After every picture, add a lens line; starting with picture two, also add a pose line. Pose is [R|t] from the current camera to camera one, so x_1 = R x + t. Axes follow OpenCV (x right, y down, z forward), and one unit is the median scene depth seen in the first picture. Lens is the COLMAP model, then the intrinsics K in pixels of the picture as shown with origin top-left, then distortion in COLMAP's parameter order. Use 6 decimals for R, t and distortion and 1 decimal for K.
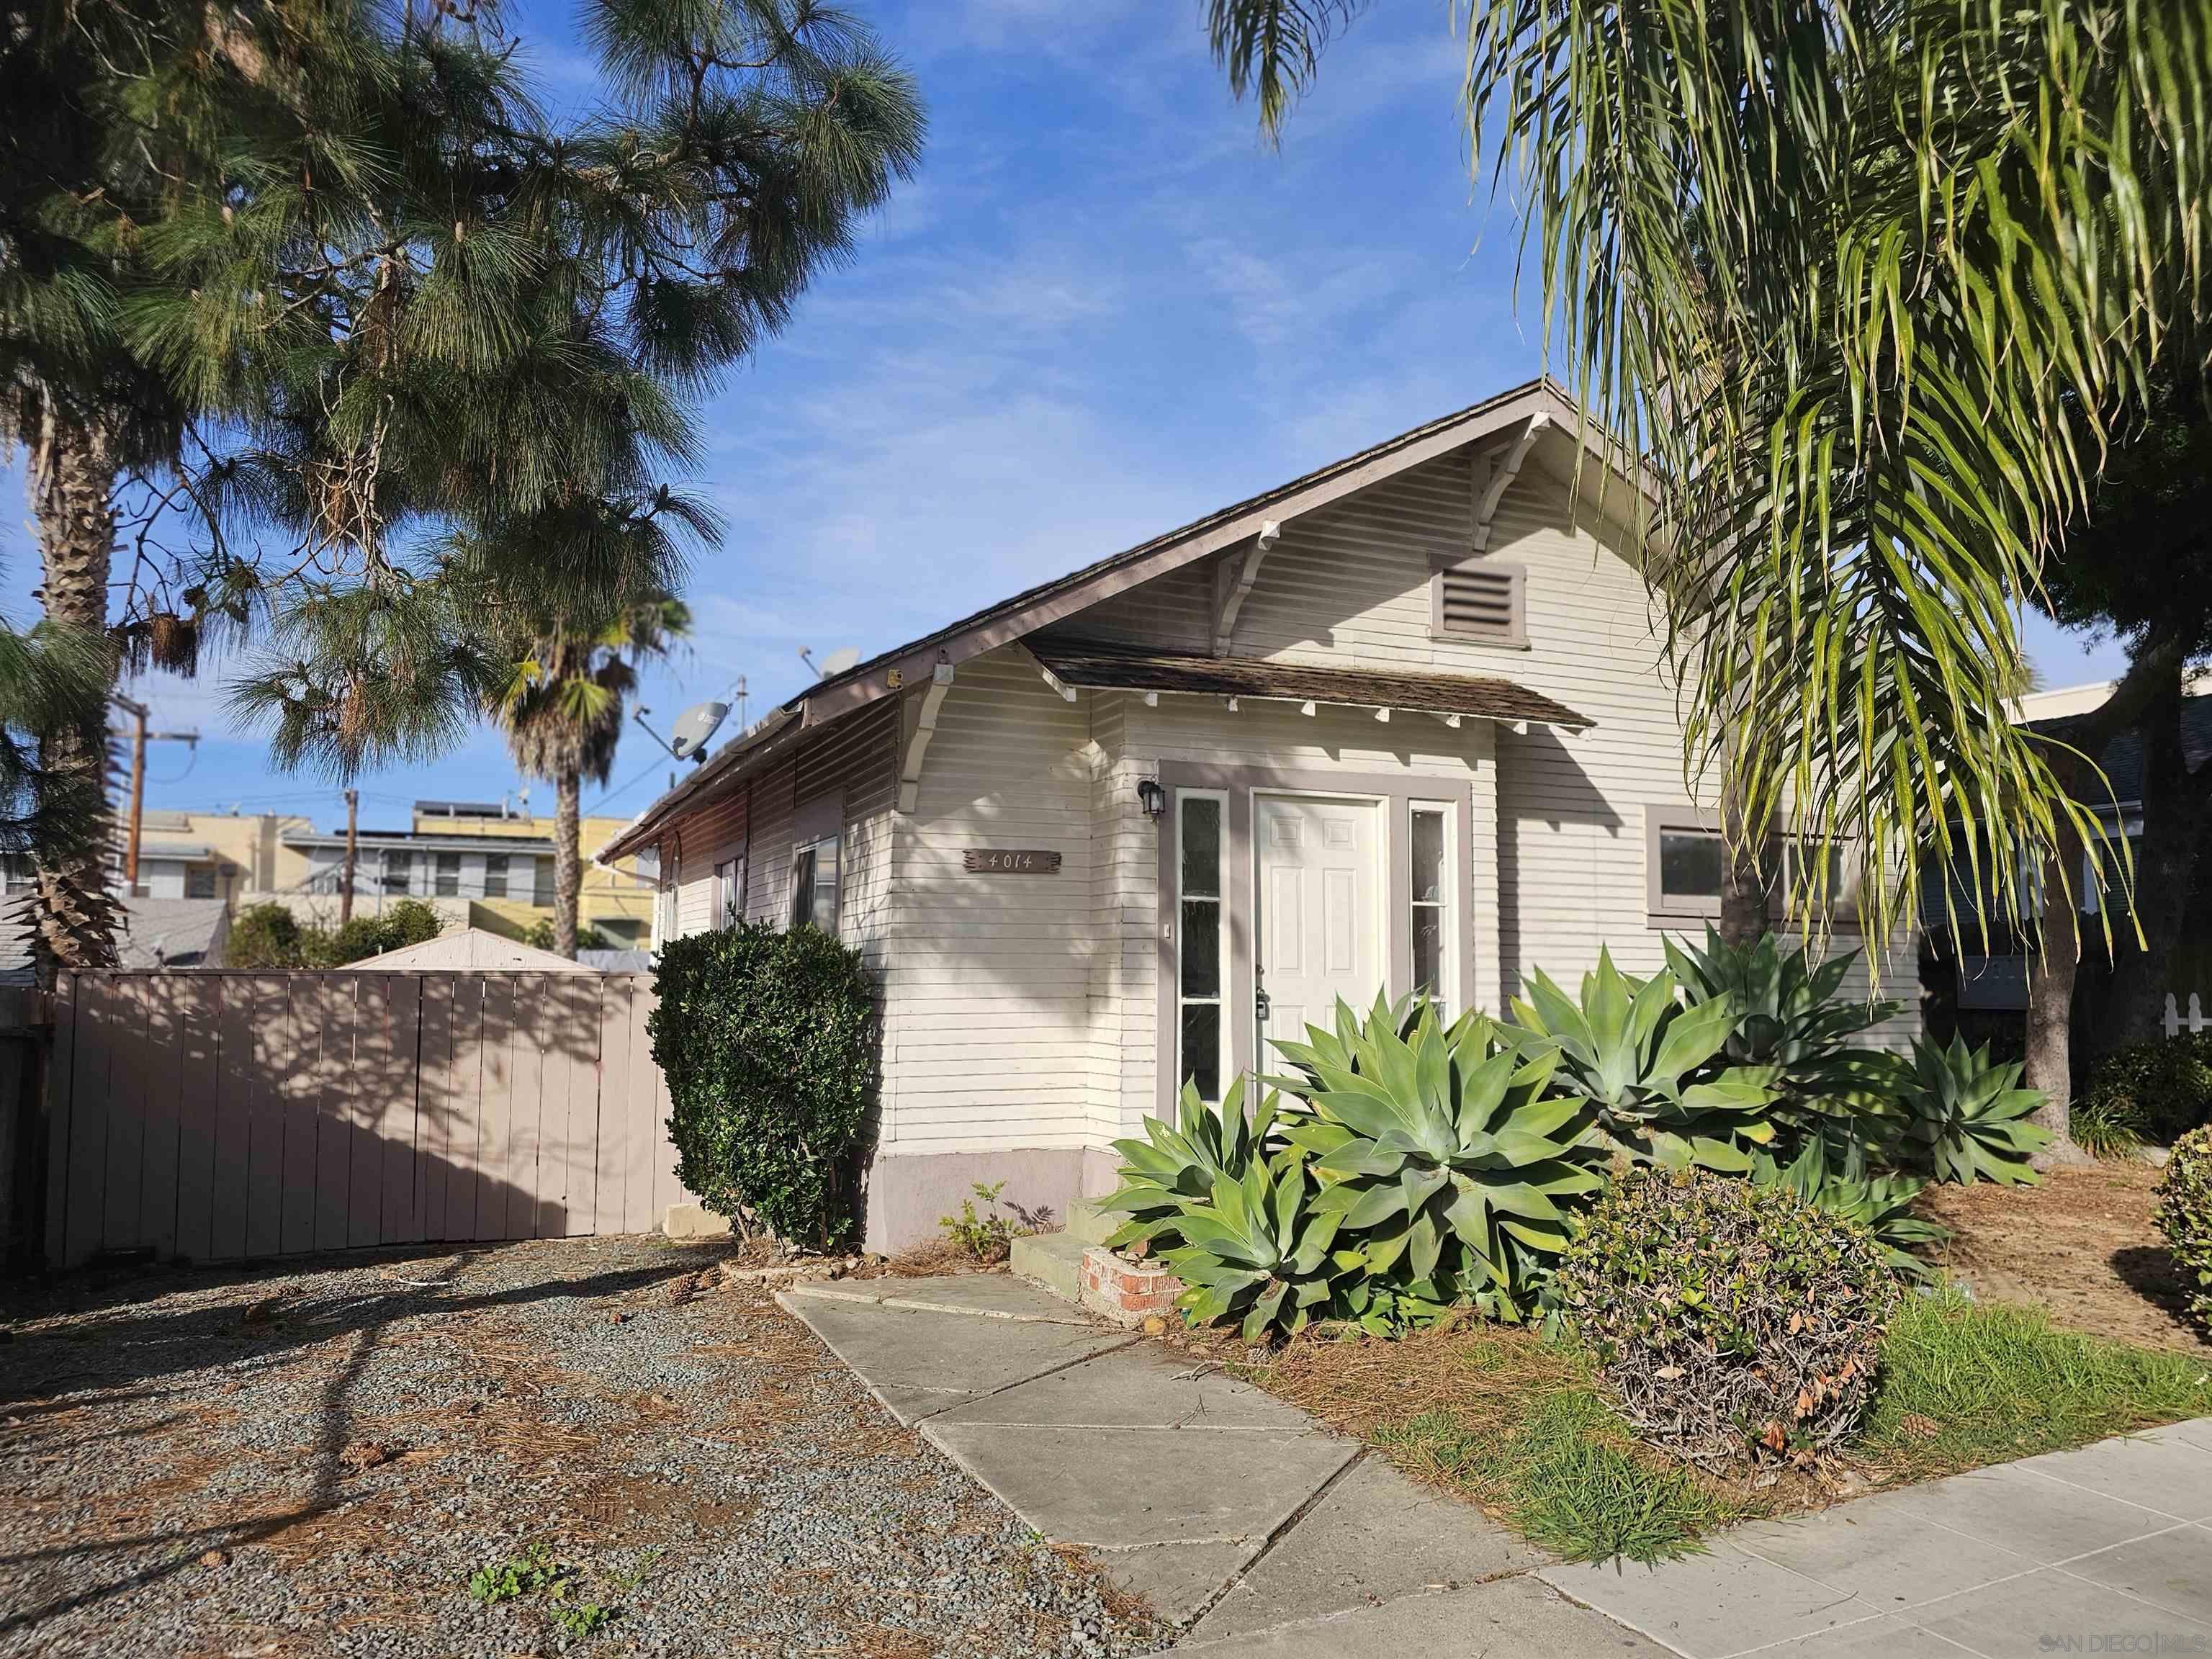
lens RADIAL K [[1483.5, 0, 1123.4], [0, 1483.5, 817.3], [0, 0, 1]] dist [0.052640, -0.040717]
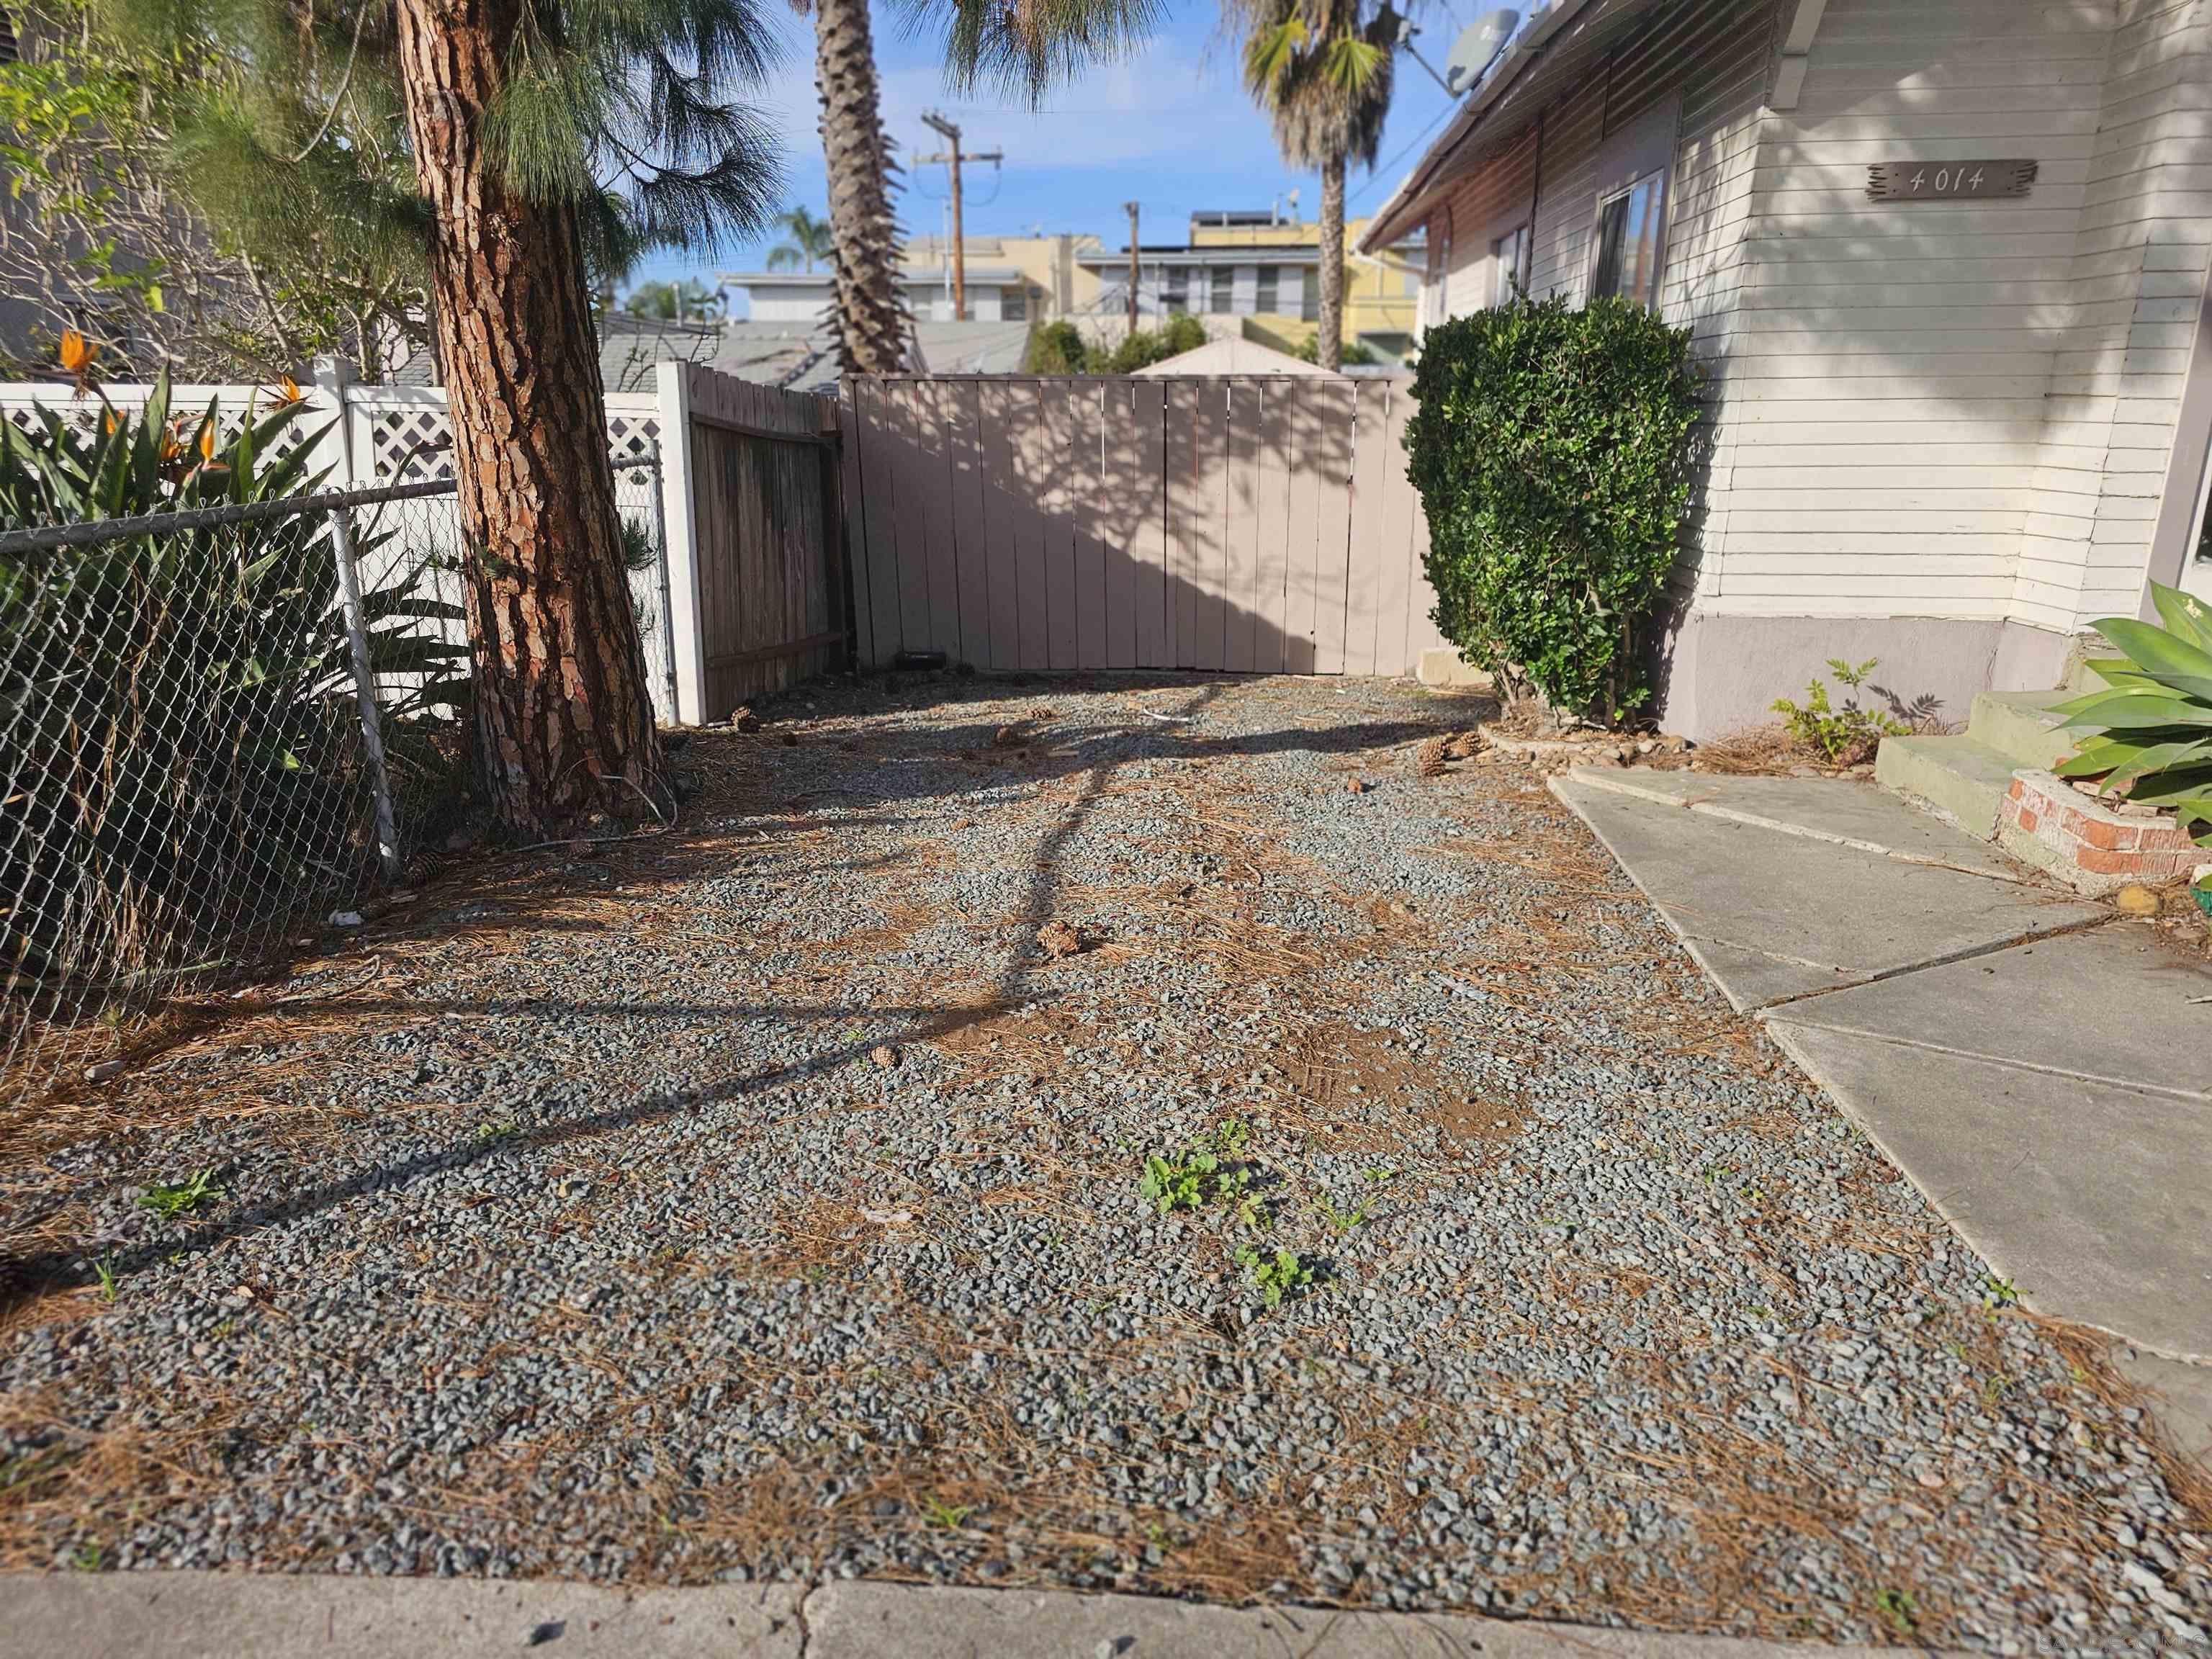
lens RADIAL K [[1483.5, 0, 1091.0], [0, 1483.5, 844.3], [0, 0, 1]] dist [0.052640, -0.040717]
pose [[0.871532, 0.134700, -0.471474, -0.057056], [0.057437, 0.926863, 0.370979, 0.035797], [0.486963, -0.350400, 0.800054, 0.201049]]
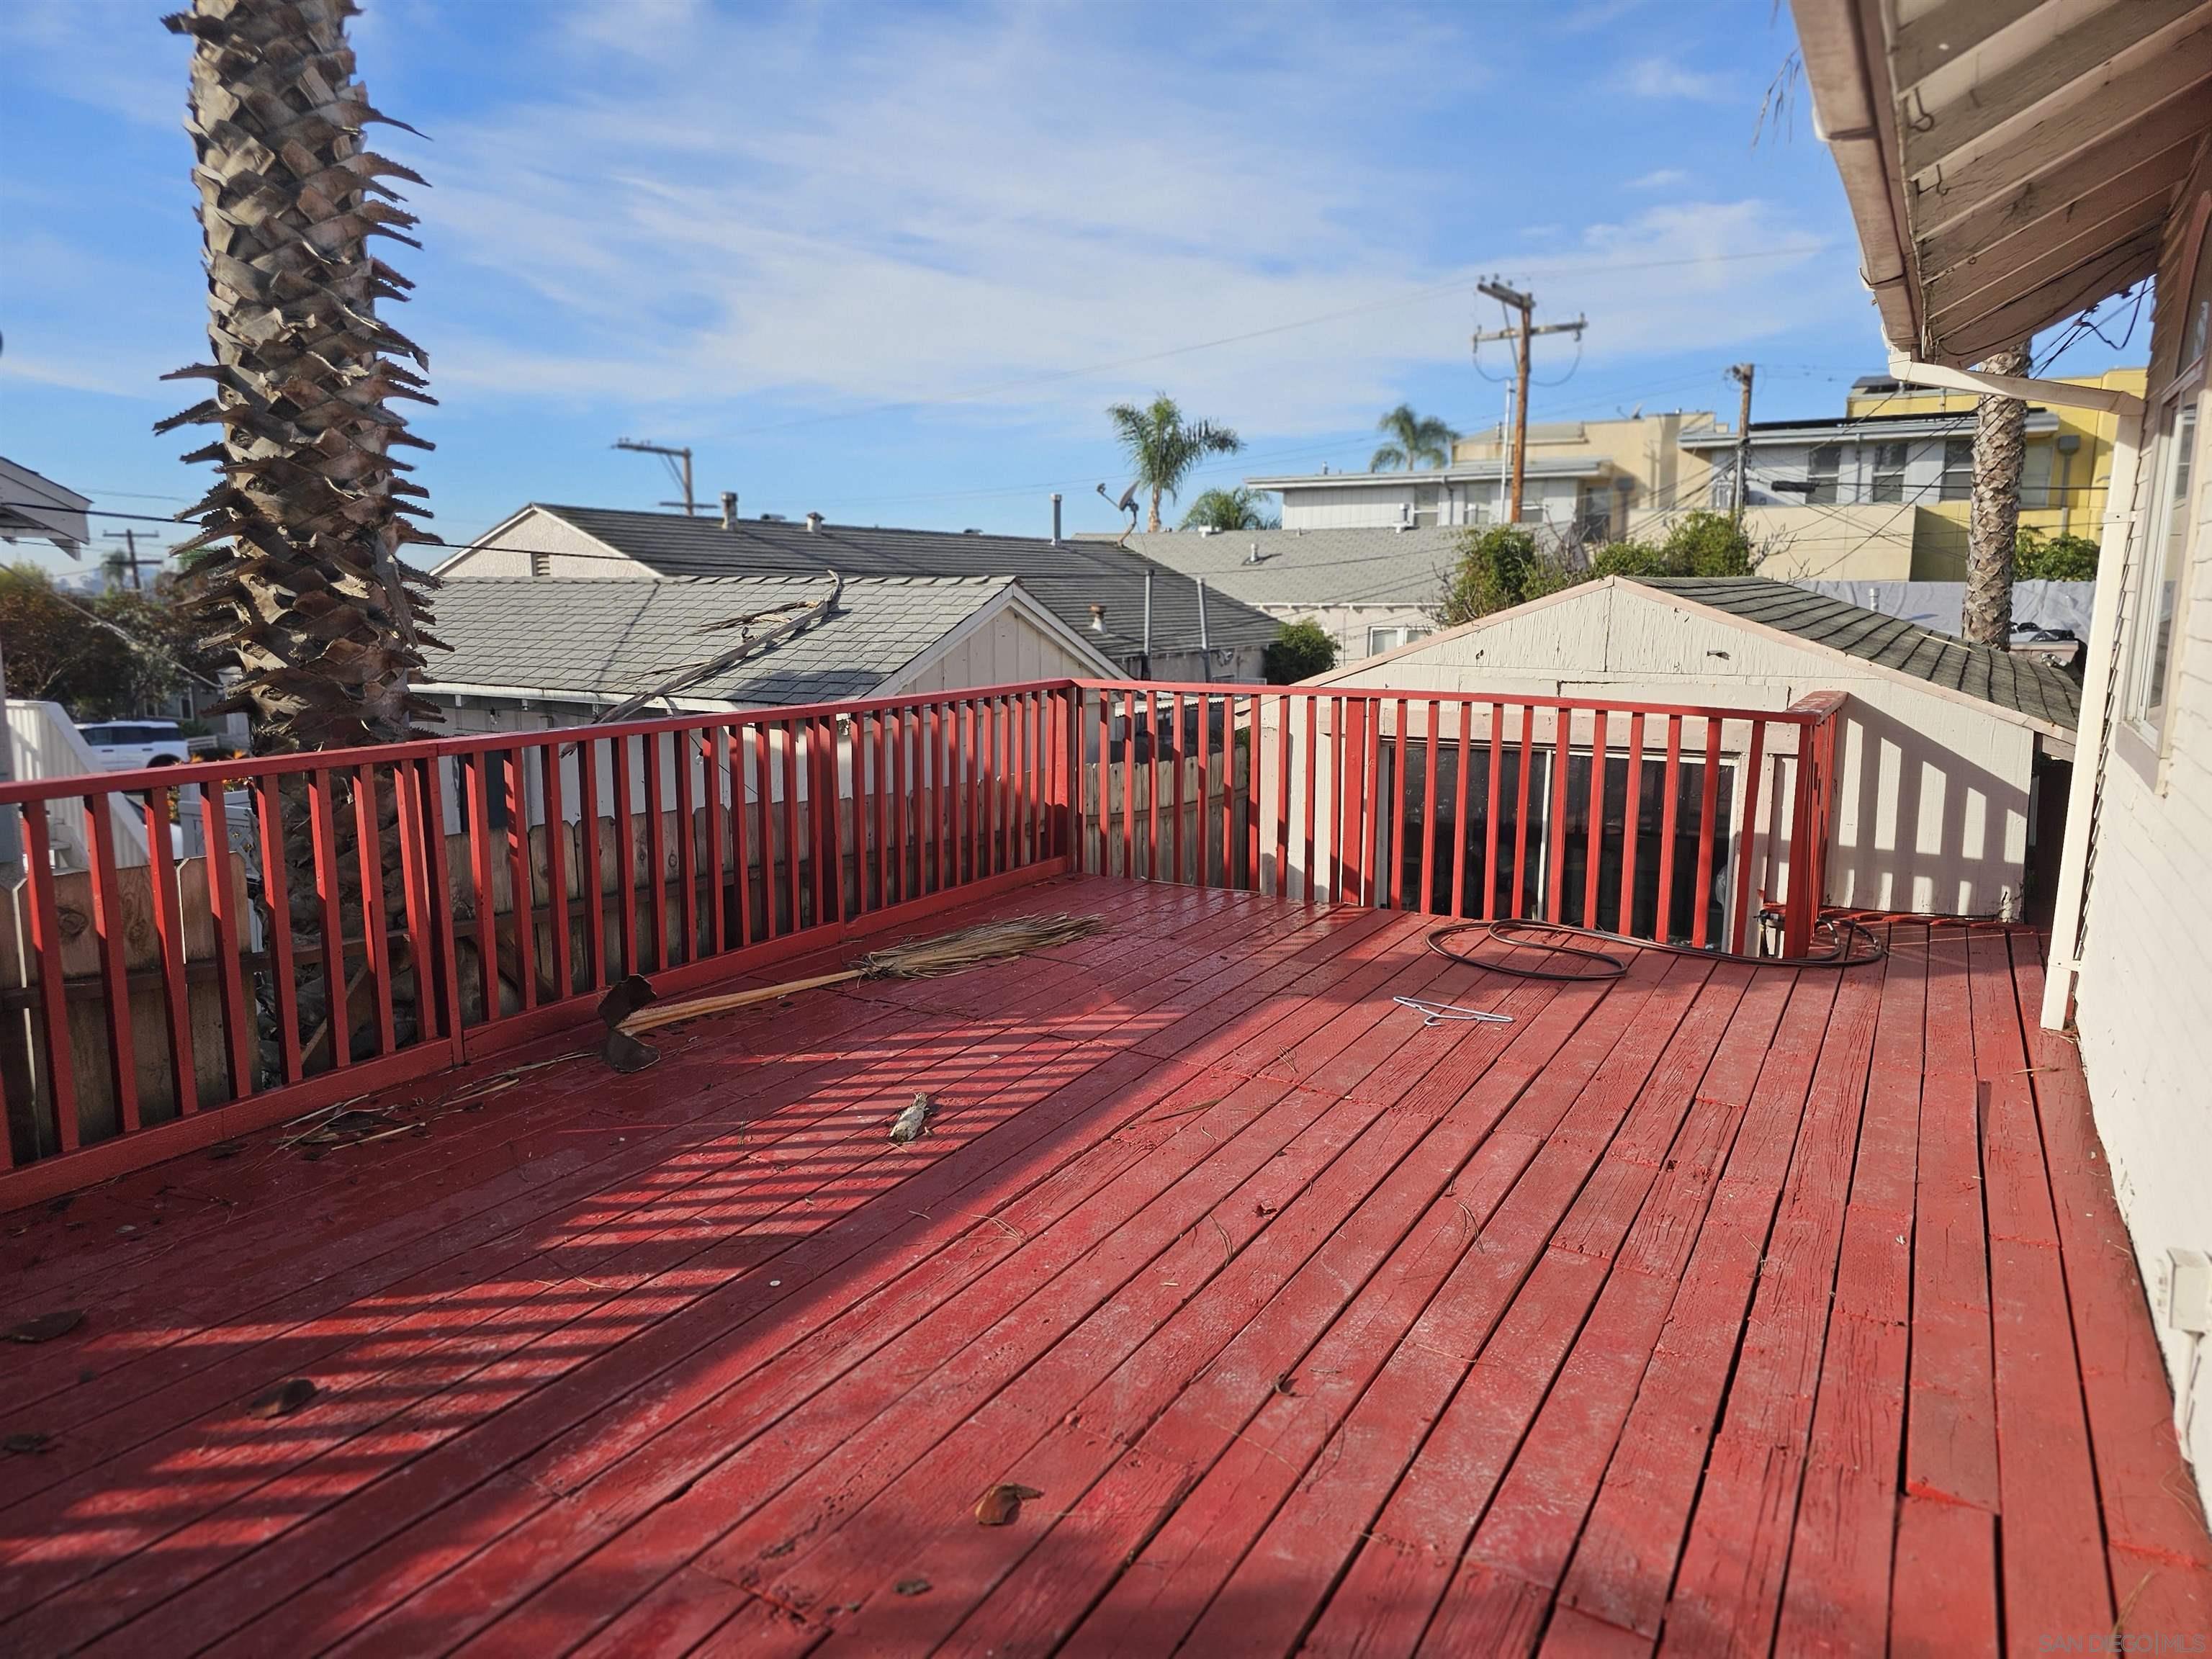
lens RADIAL K [[1483.5, 0, 1110.9], [0, 1483.5, 814.9], [0, 0, 1]] dist [0.052640, -0.040717]
pose [[0.589973, 0.112380, -0.799564, -0.387771], [0.091771, 0.974516, 0.204685, 0.089396], [0.802191, -0.194136, 0.564625, 1.370517]]
